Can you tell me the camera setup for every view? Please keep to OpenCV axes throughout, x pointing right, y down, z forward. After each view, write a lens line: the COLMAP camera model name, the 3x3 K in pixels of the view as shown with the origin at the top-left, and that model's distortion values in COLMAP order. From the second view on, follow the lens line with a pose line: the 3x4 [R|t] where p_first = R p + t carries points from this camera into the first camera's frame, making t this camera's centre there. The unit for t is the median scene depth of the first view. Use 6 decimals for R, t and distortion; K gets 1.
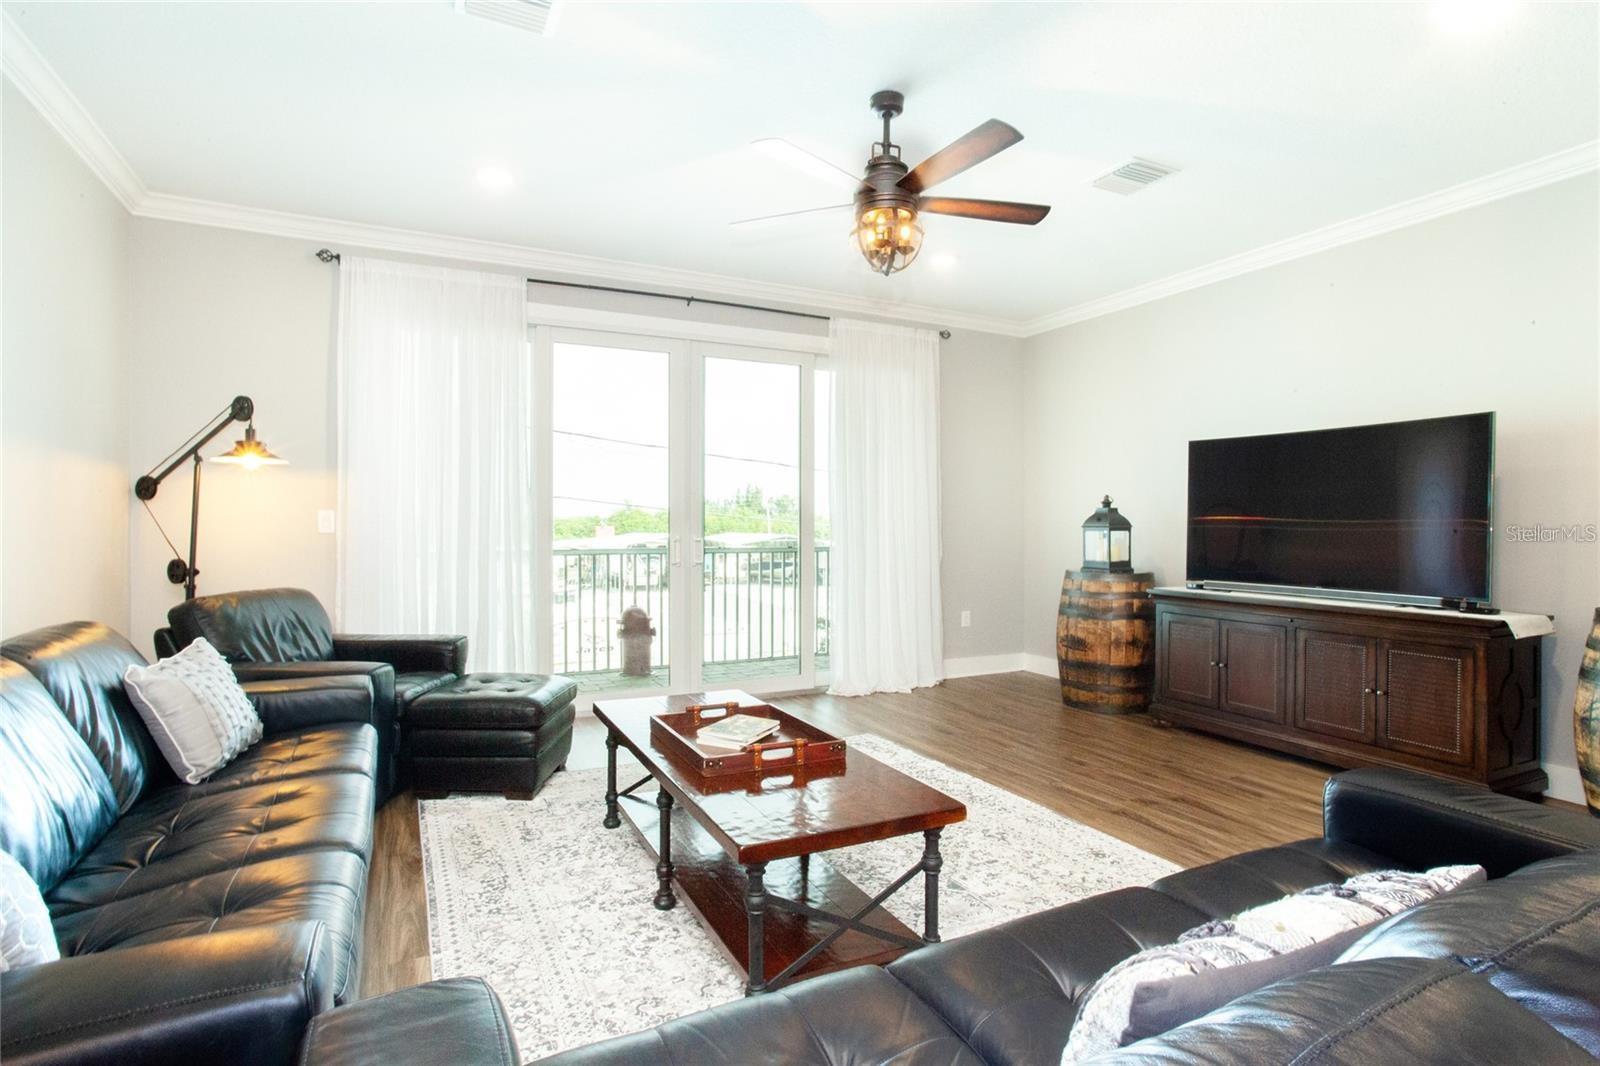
lens RADIAL K [[779.4, 0, 800.1], [0, 779.4, 518.1], [0, 0, 1]] dist [-0.044930, 0.029131]
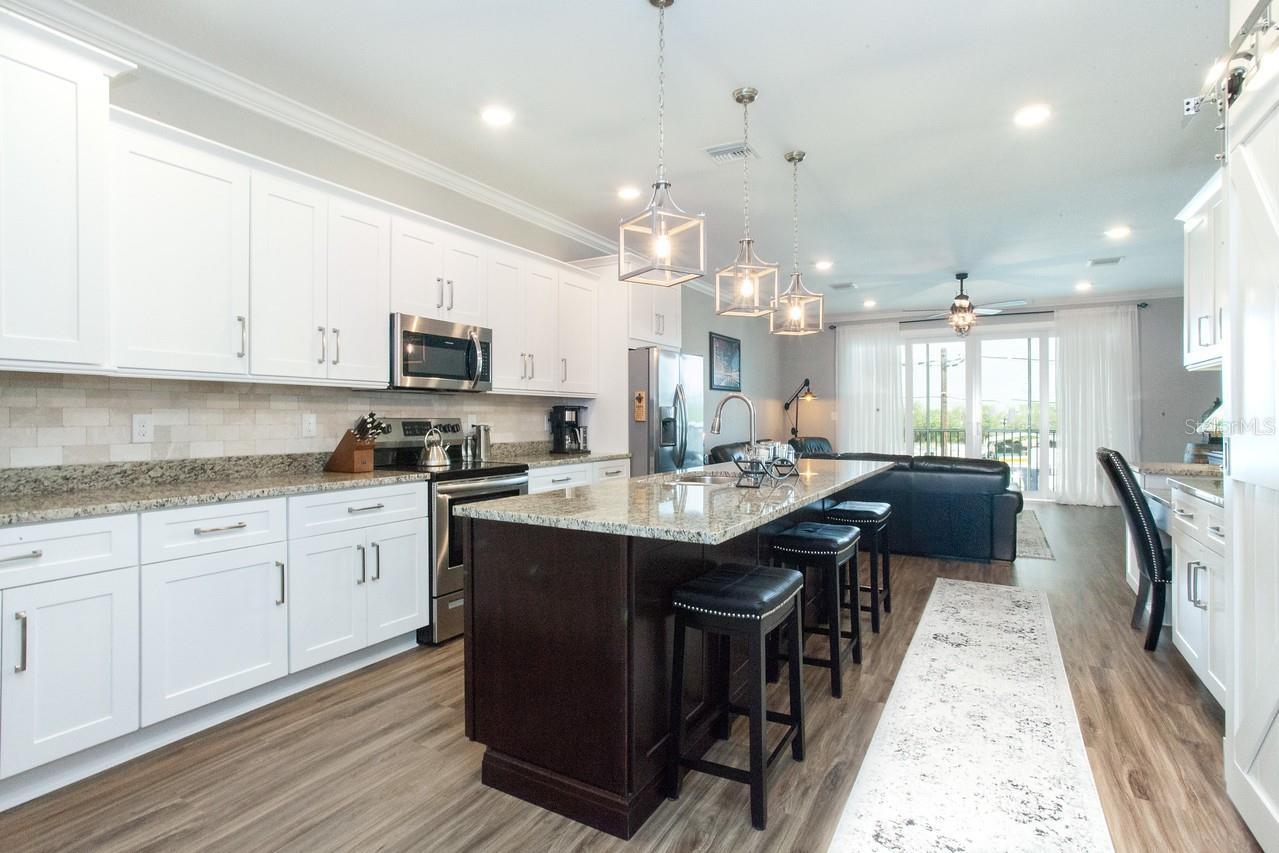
lens RADIAL K [[628.4, 0, 631.9], [0, 628.4, 412.0], [0, 0, 1]] dist [-0.067968, 0.028641]
pose [[0.543282, -0.013925, -0.839435, 0.841691], [0.007822, 0.999903, -0.011524, 0.009131], [0.839514, -0.000306, 0.543338, -0.826114]]
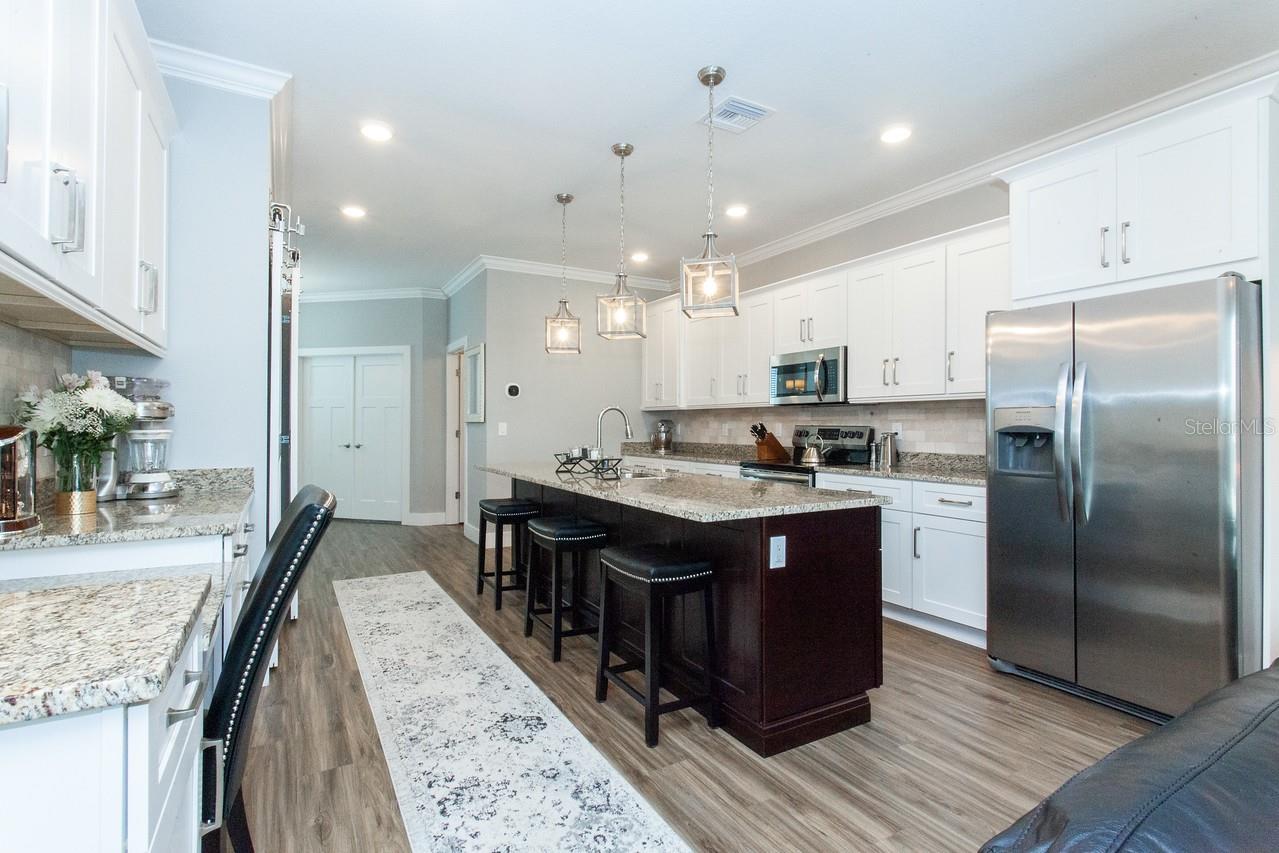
lens RADIAL K [[623.0, 0, 639.6], [0, 623.0, 414.6], [0, 0, 1]] dist [-0.044930, 0.029131]
pose [[-0.998029, -0.009962, -0.061962, 0.416255], [-0.008693, 0.999748, -0.020712, 0.011035], [0.062153, -0.020133, -0.997864, 0.303519]]
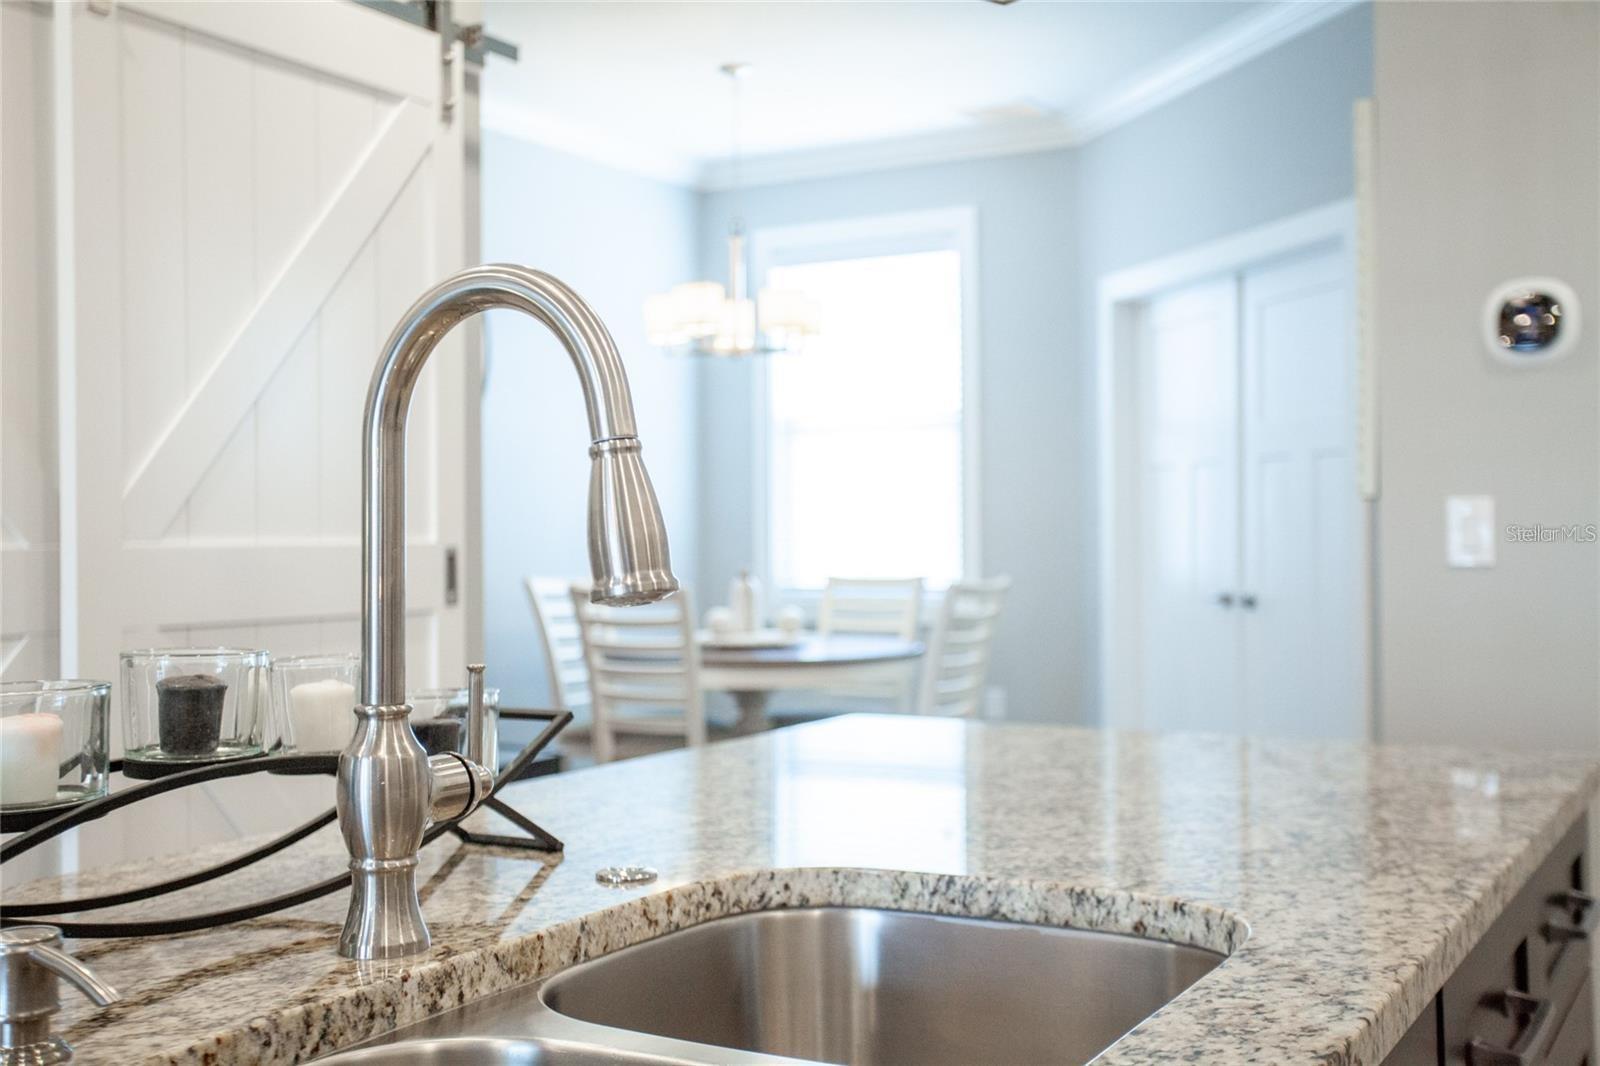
lens RADIAL K [[1693.8, 0, 800.0], [0, 1693.8, 533.0], [0, 0, 1]] dist [-0.000507, -0.000429]
pose [[-0.550862, -0.000900, 0.834596, 0.233184], [0.002869, 0.999991, 0.002972, 0.013196], [-0.834591, 0.004032, -0.550855, -0.357414]]
